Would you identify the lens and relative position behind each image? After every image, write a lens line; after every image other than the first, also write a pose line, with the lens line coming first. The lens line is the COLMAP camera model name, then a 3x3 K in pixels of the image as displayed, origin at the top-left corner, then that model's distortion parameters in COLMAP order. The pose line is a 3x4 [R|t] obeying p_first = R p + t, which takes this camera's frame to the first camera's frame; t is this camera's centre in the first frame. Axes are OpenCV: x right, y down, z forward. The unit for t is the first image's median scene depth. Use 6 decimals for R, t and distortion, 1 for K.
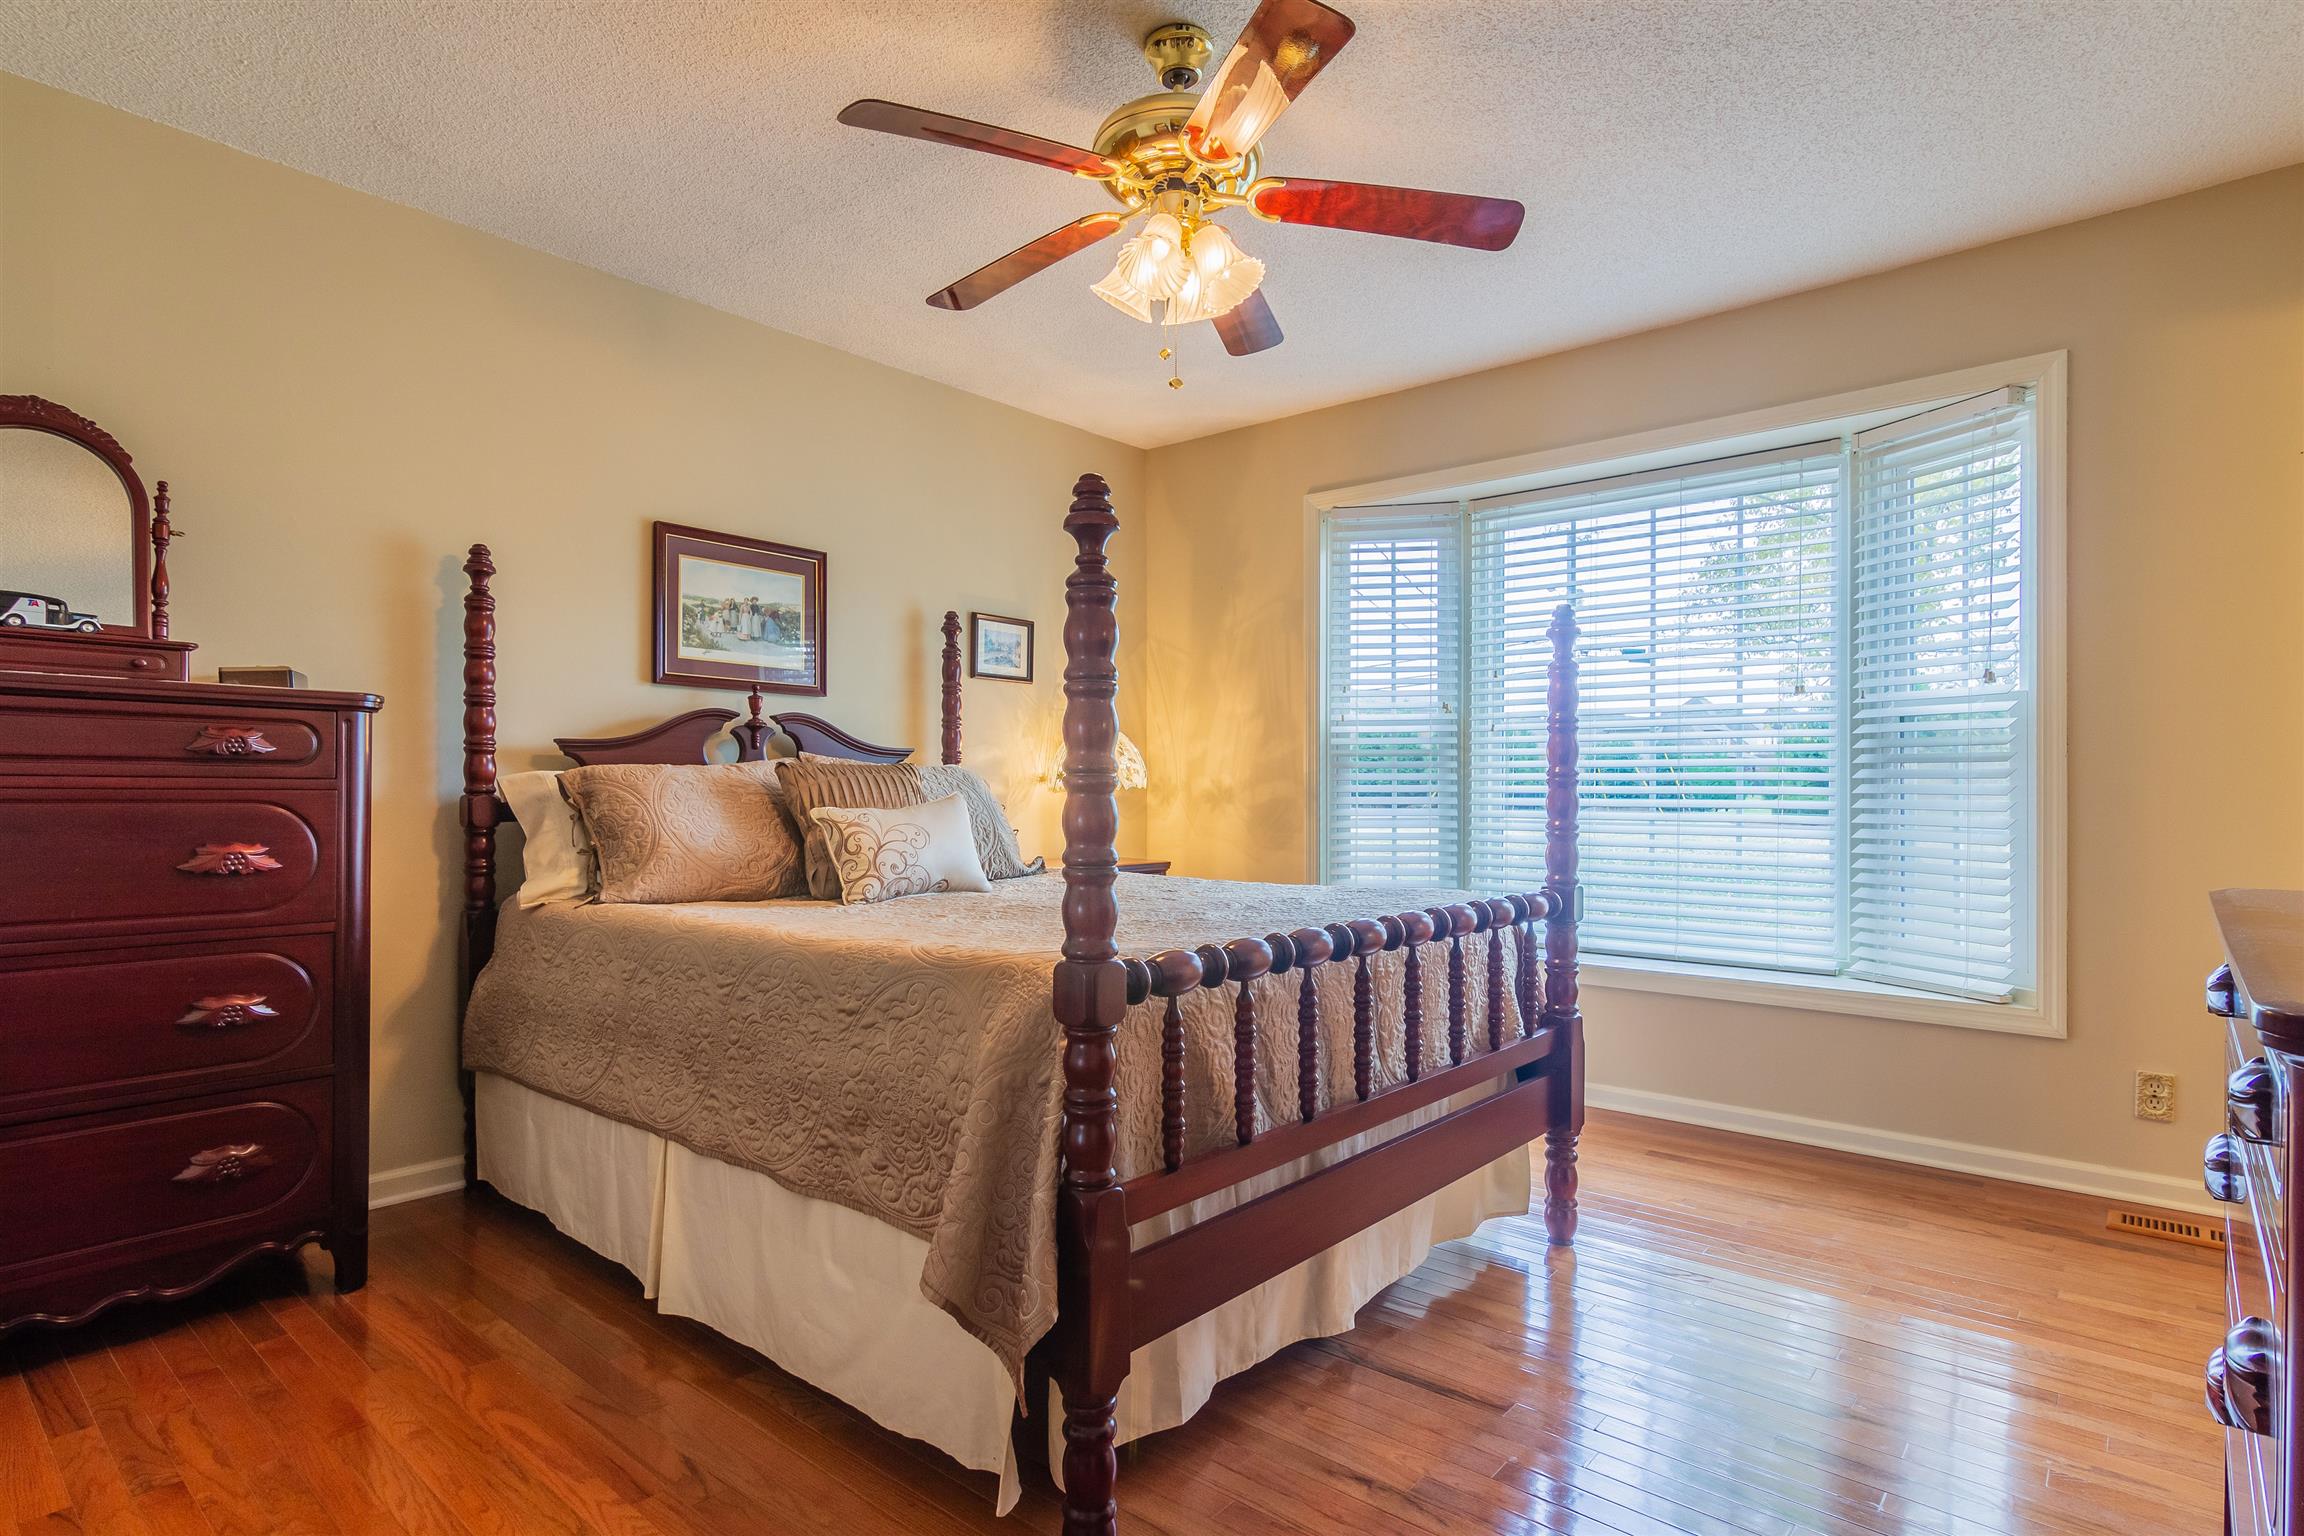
lens RADIAL K [[1184.3, 0, 1157.0], [0, 1184.3, 779.9], [0, 0, 1]] dist [-0.001050, -0.000699]
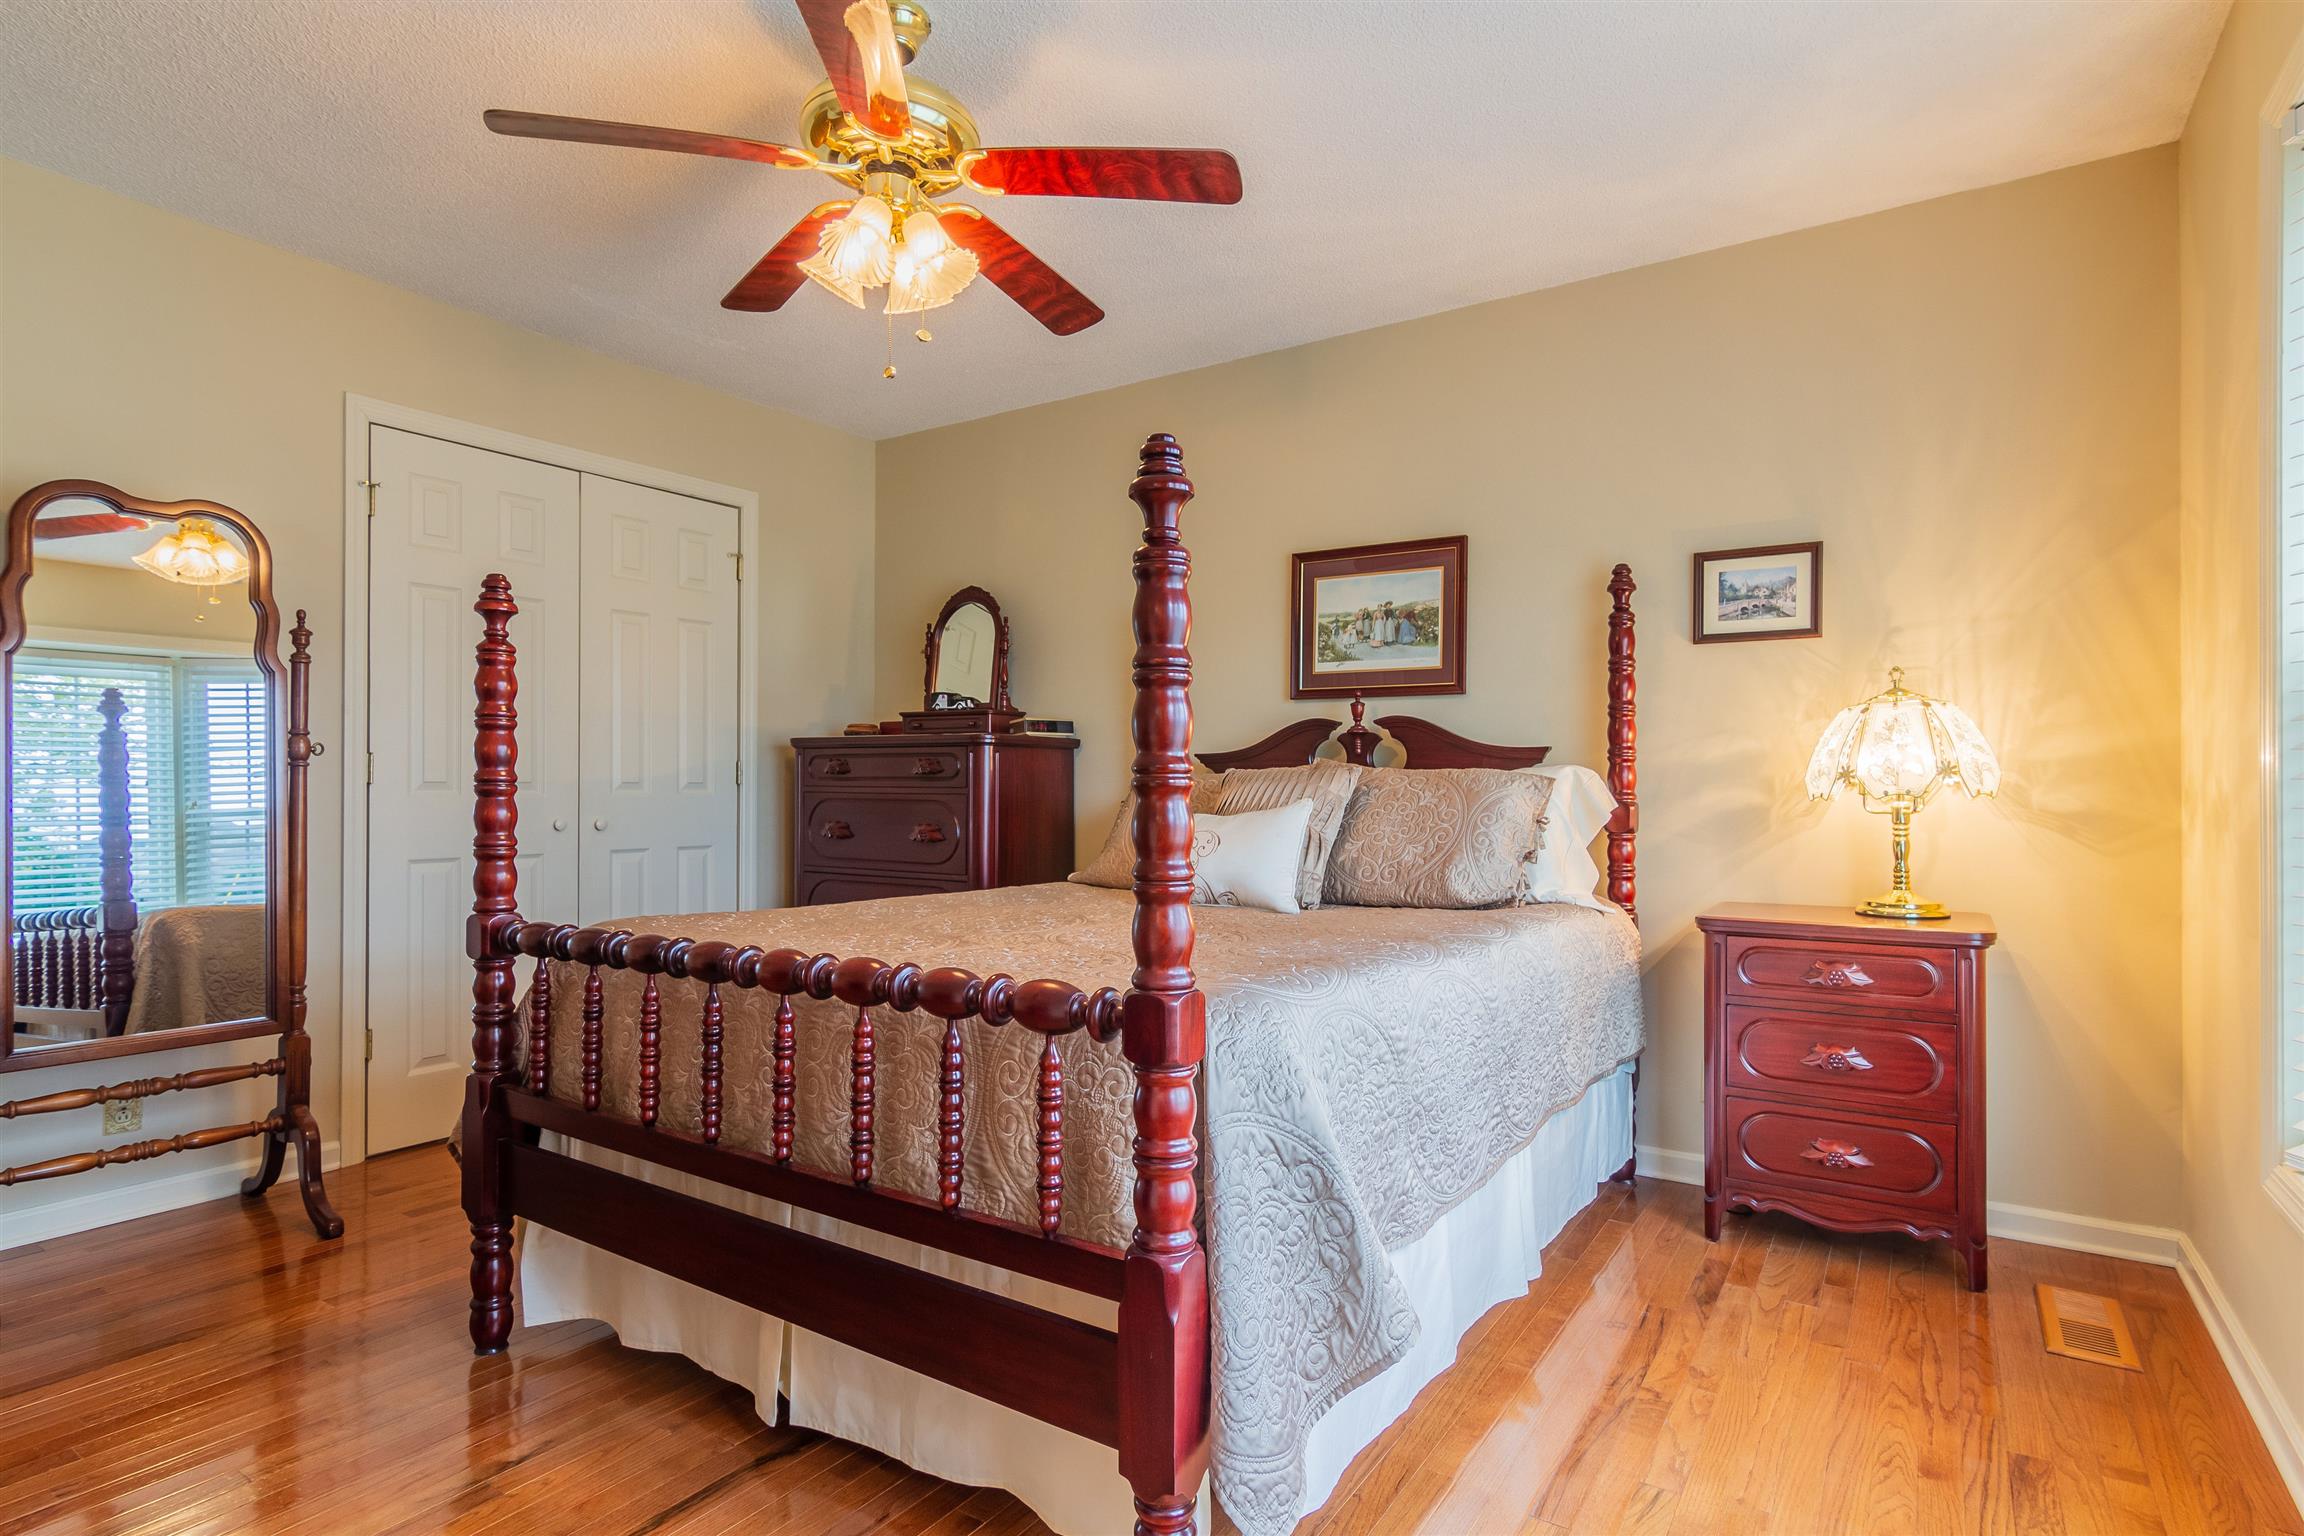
lens RADIAL K [[1184.3, 0, 1157.3], [0, 1184.3, 777.2], [0, 0, 1]] dist [-0.001050, -0.000699]
pose [[0.128112, -0.011729, -0.991690, 0.628721], [0.005986, 0.999921, -0.011053, 0.002360], [0.991742, -0.004521, 0.128172, 0.695196]]
